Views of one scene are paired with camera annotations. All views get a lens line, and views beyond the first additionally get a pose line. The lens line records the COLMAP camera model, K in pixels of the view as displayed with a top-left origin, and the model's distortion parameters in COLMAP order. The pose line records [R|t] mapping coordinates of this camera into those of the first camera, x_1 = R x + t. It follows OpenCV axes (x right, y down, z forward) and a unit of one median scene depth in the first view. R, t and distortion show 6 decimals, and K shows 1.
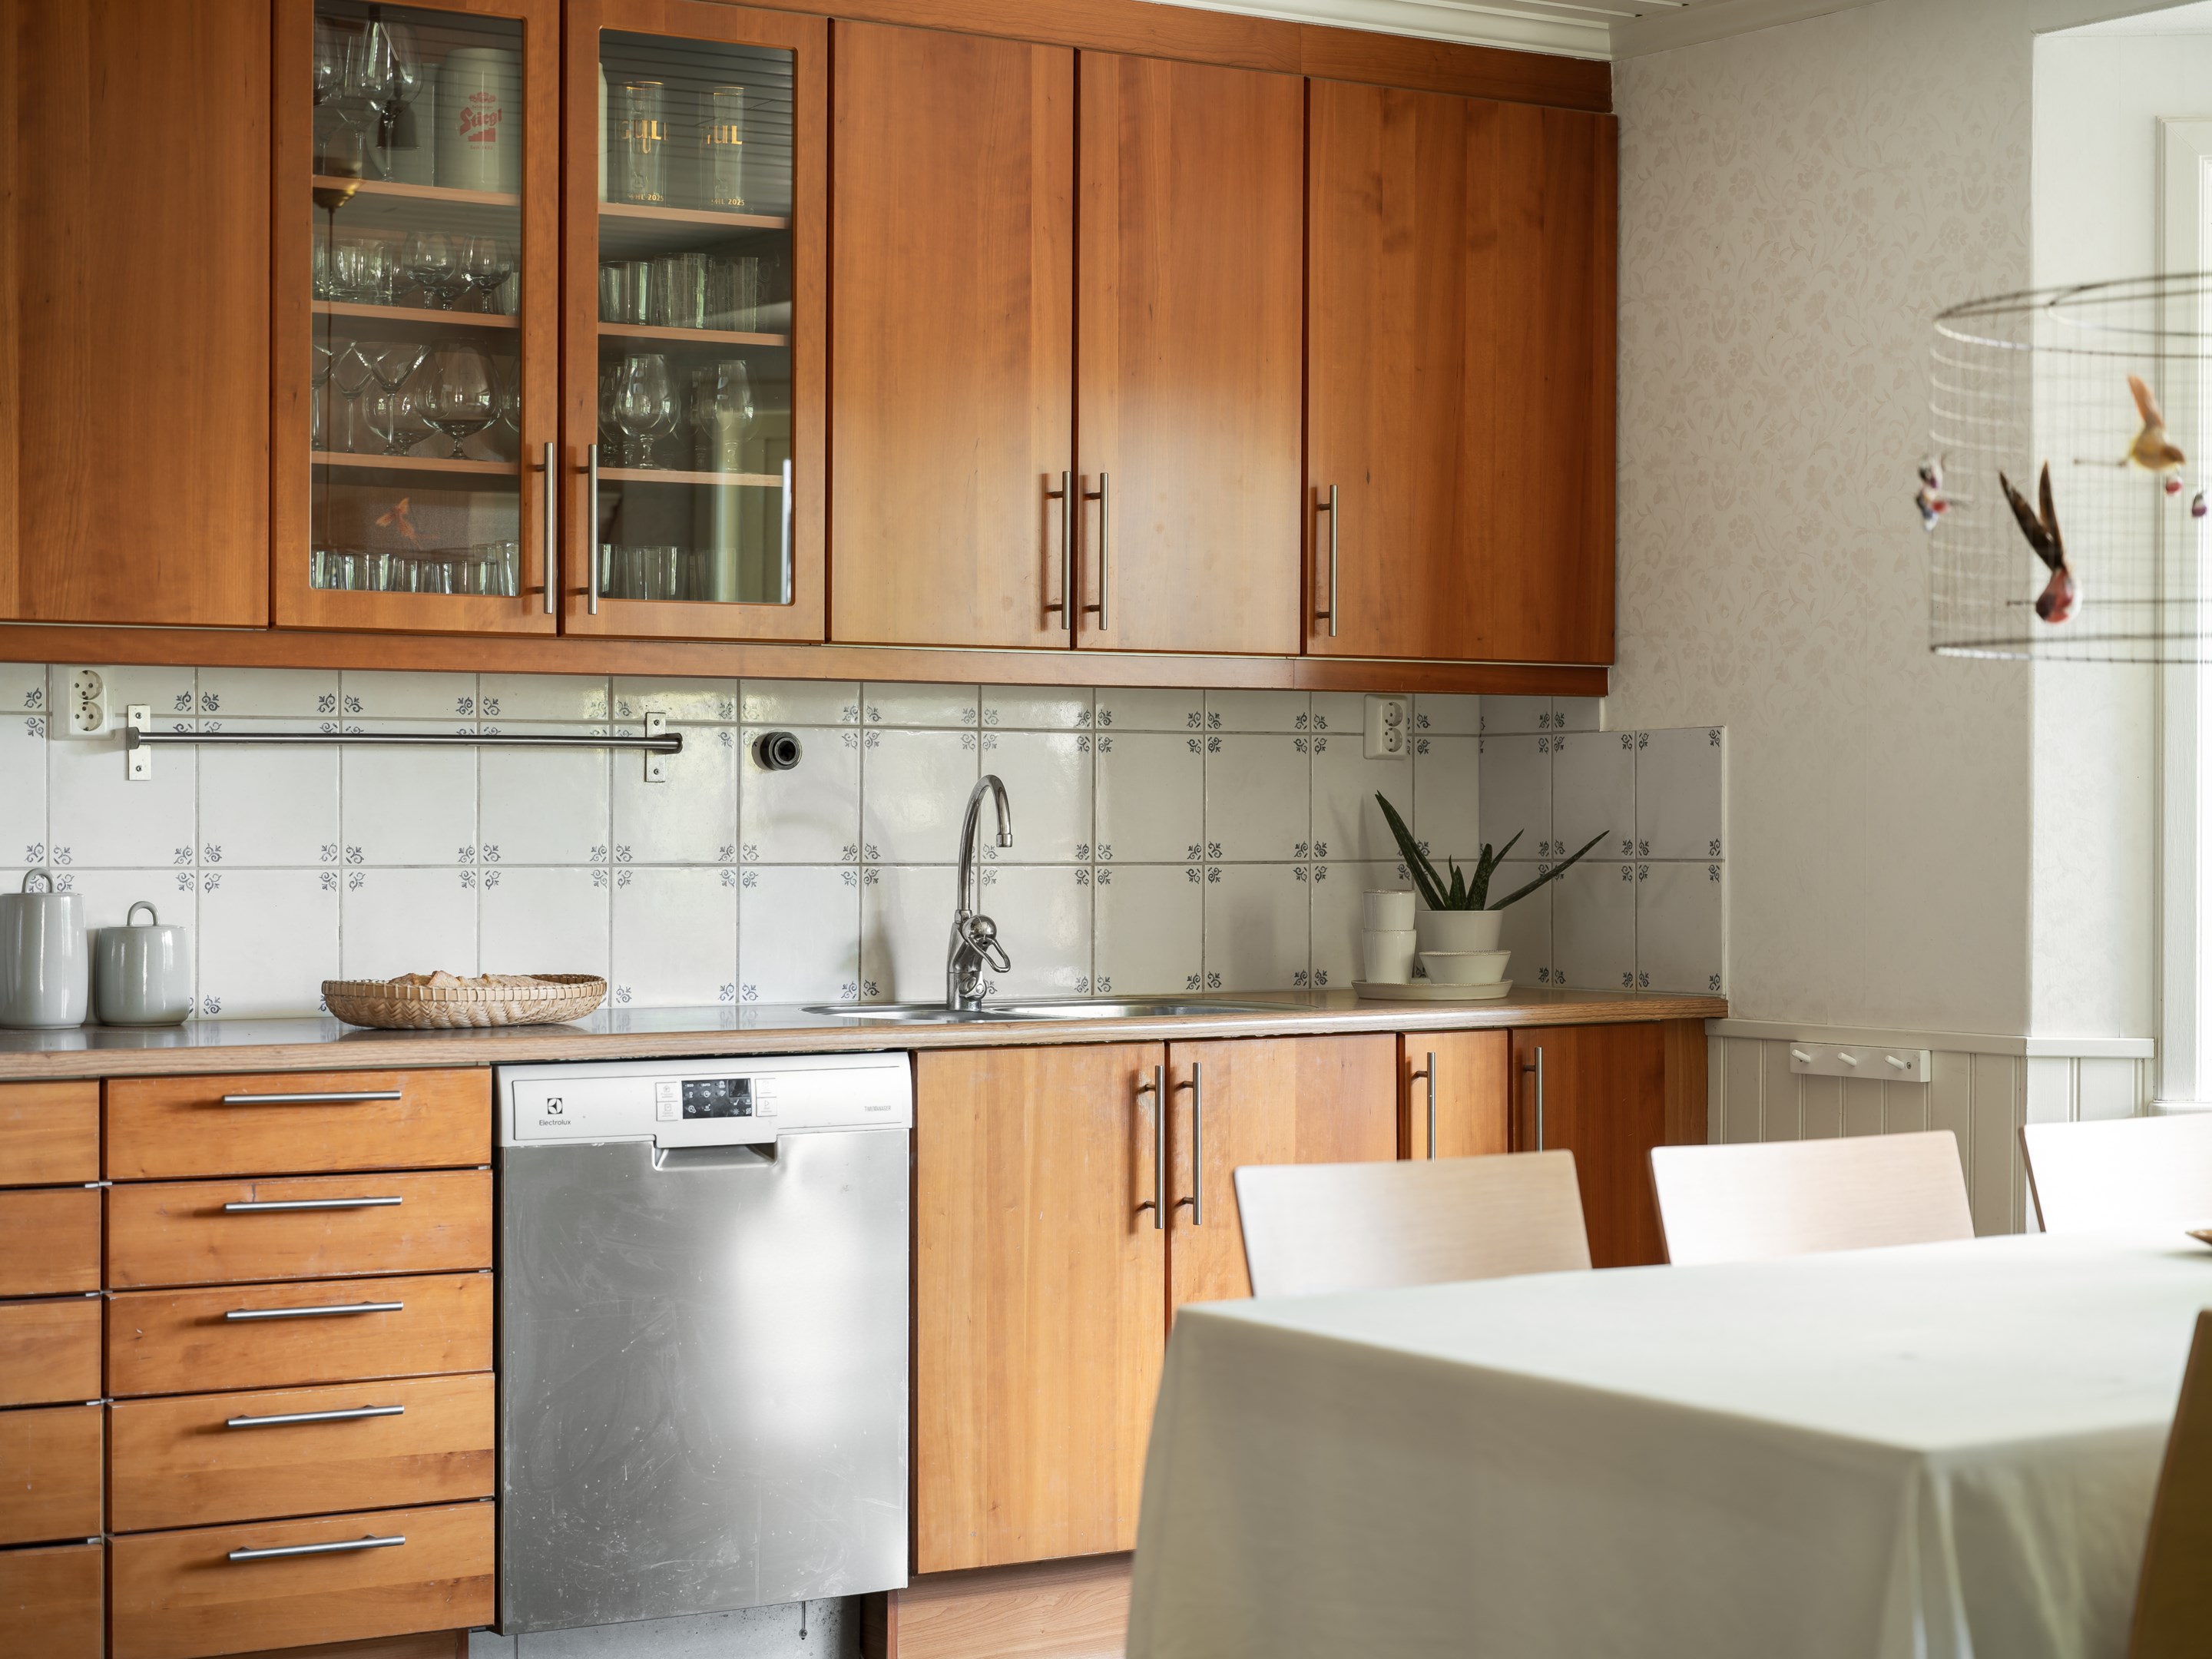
lens RADIAL K [[3935.1, 0, 1098.6], [0, 3935.1, 835.2], [0, 0, 1]] dist [-0.031174, 0.000000]
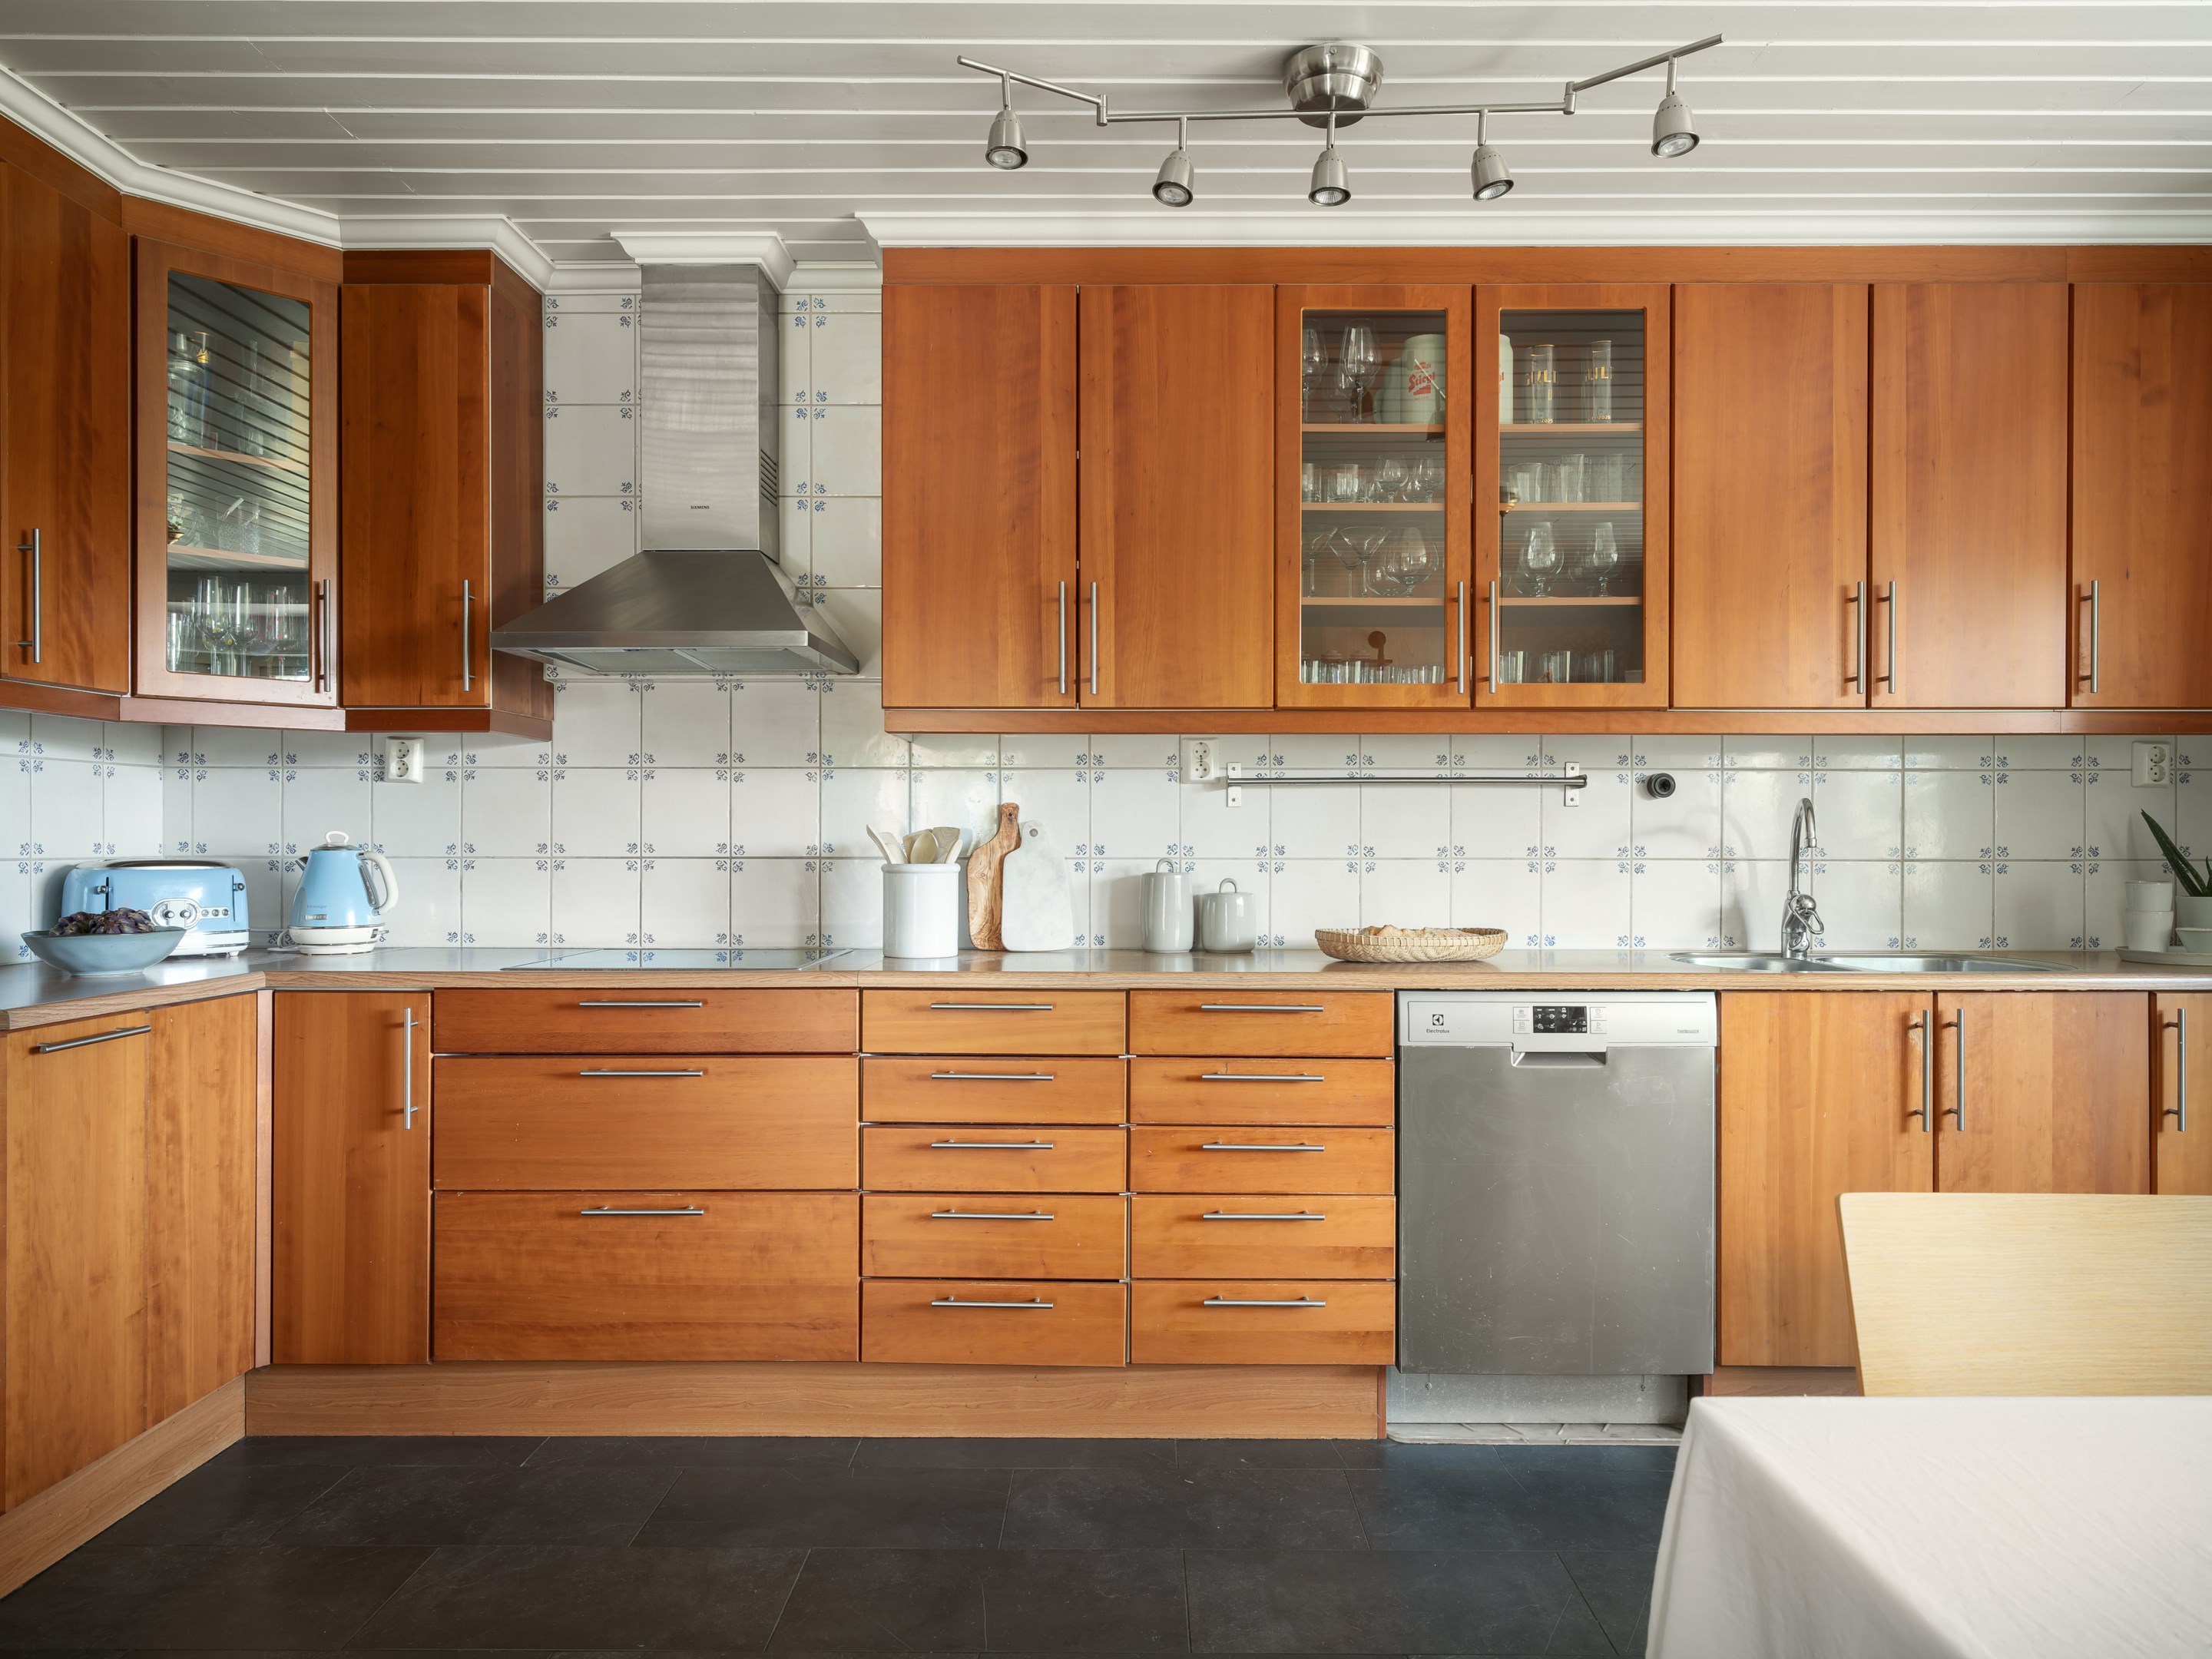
lens RADIAL K [[1430.9, 0, 1133.1], [0, 1430.9, 843.1], [0, 0, 1]] dist [0.002380, -0.001347]
pose [[0.840715, -0.000121, -0.541478, 0.052407], [-0.002878, 0.999985, -0.004691, 0.004638], [0.541470, 0.005502, 0.840702, 0.441926]]
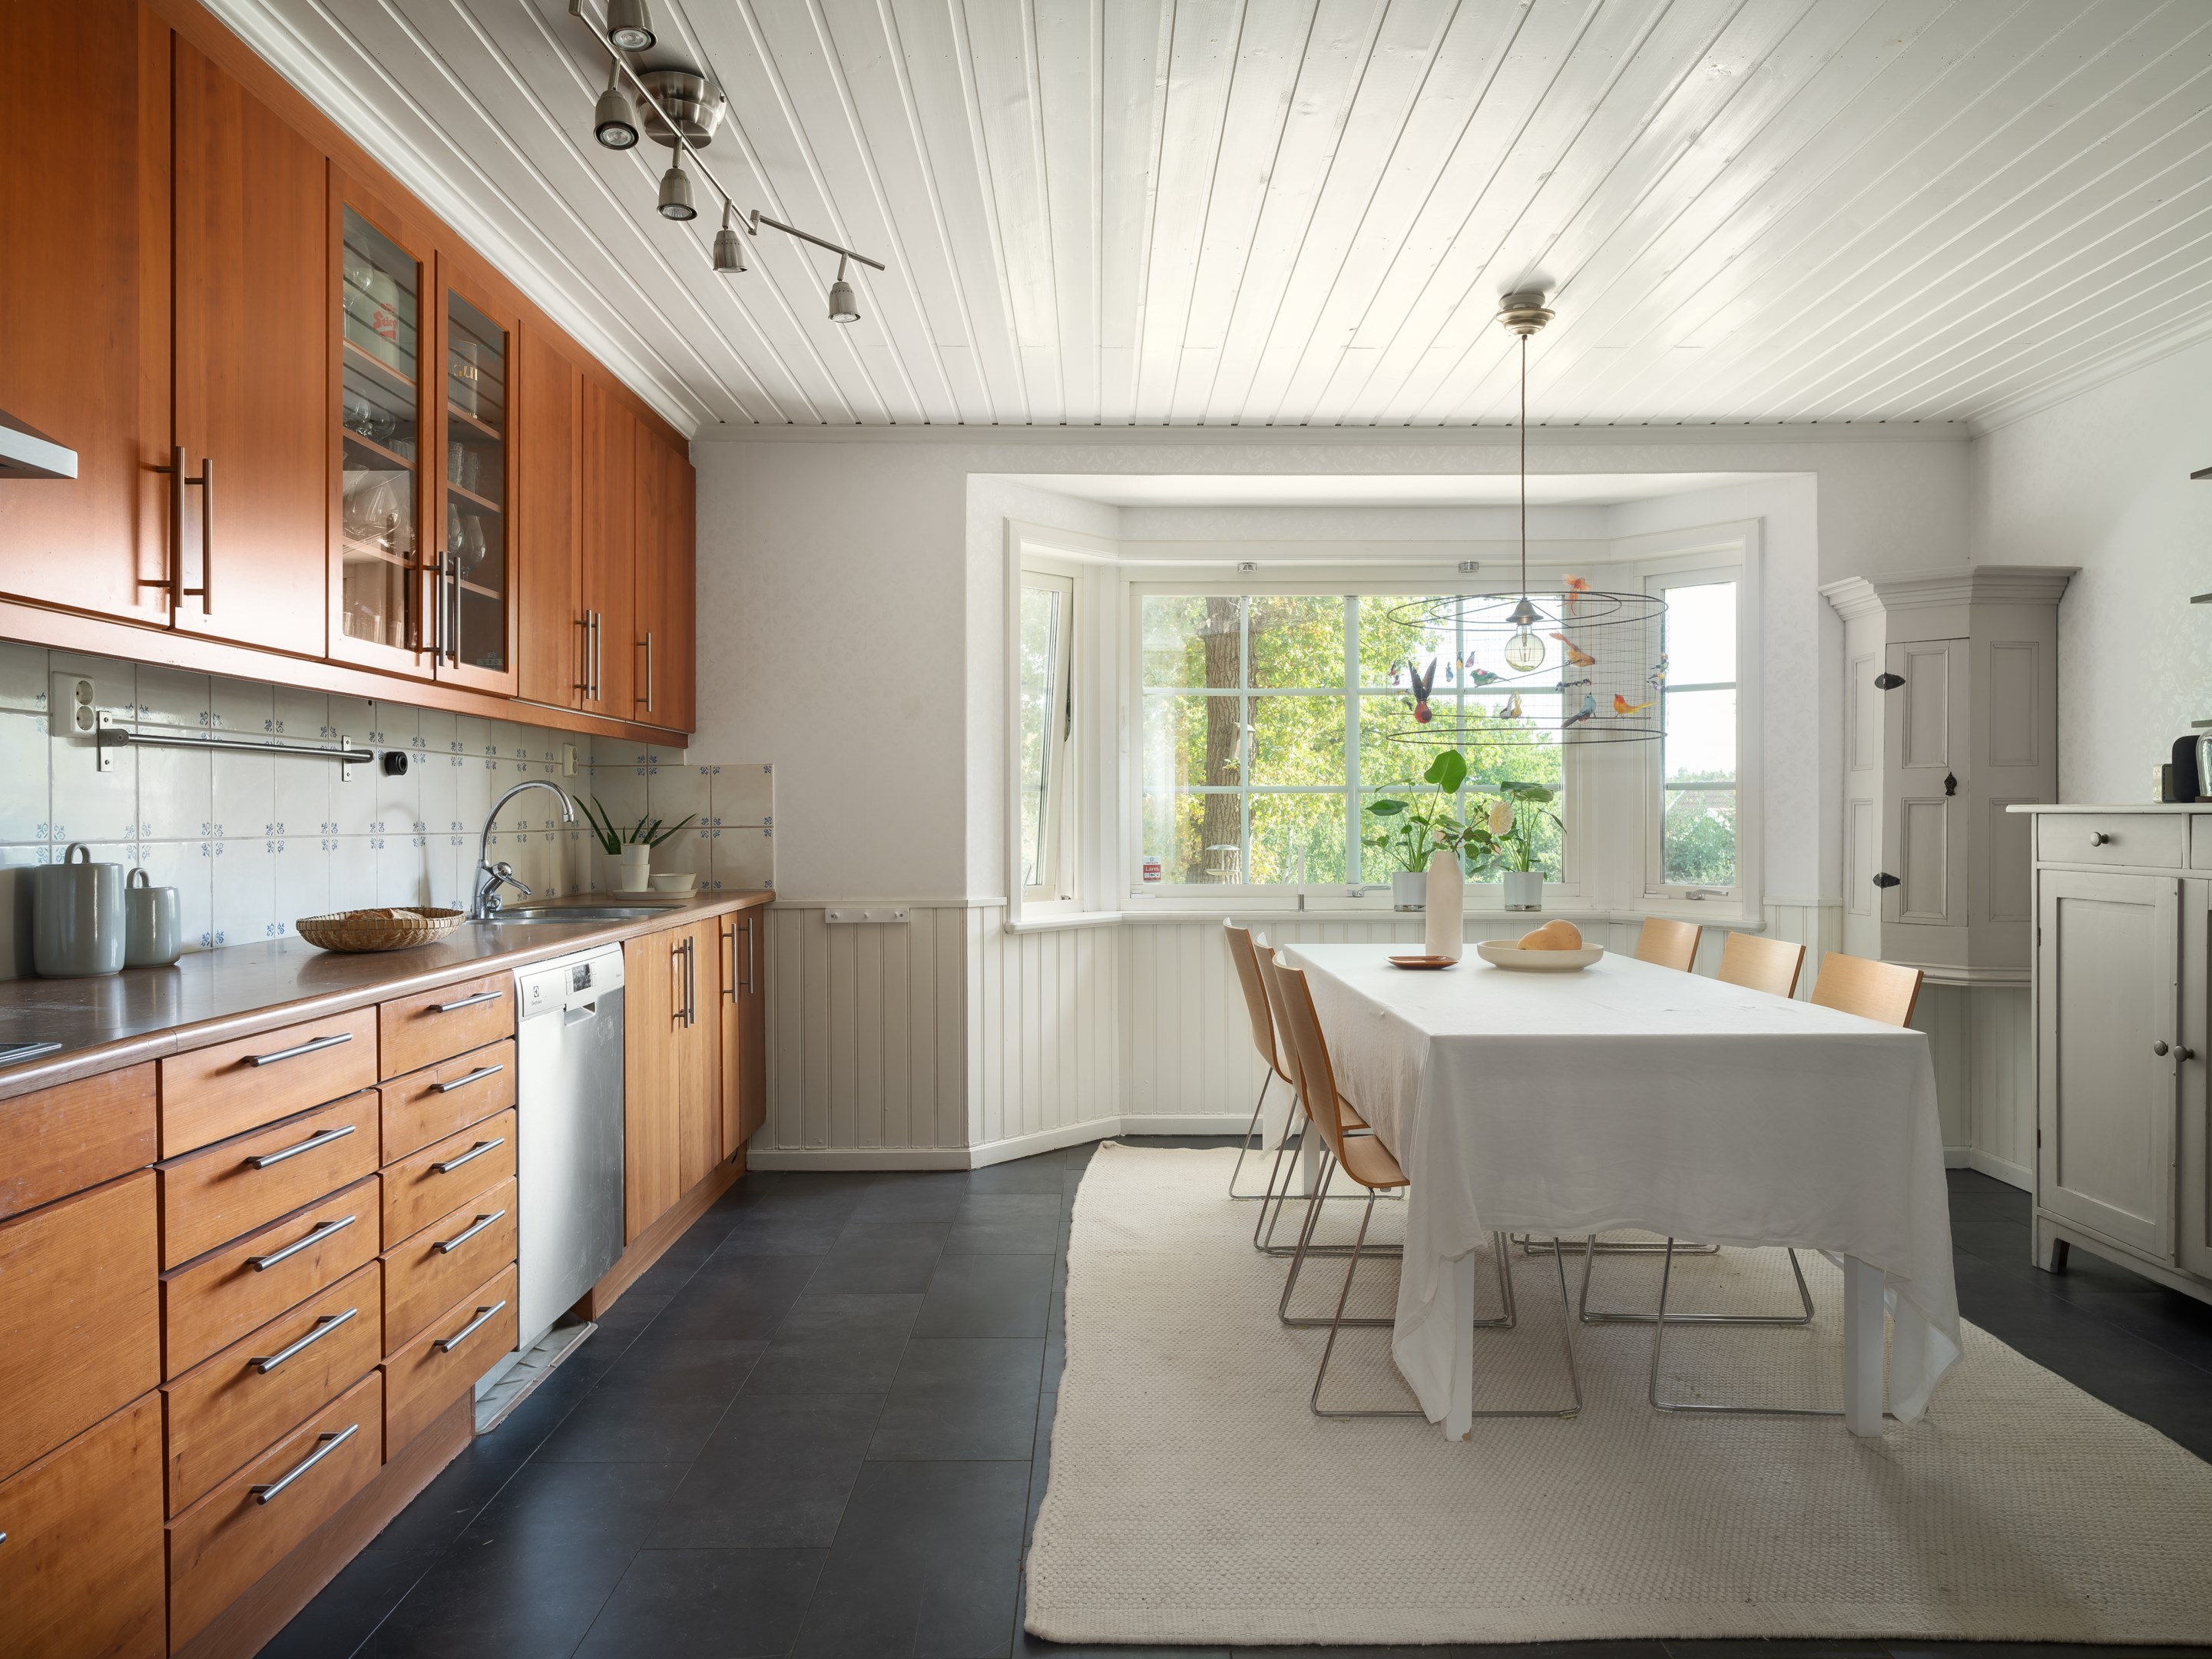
lens RADIAL K [[1430.9, 0, 1114.7], [0, 1430.9, 823.4], [0, 0, 1]] dist [0.002380, -0.001347]
pose [[0.537114, -0.008102, 0.843471, -0.441686], [0.008159, 0.999957, 0.004409, 0.002992], [-0.843470, 0.004513, 0.537157, 0.469597]]
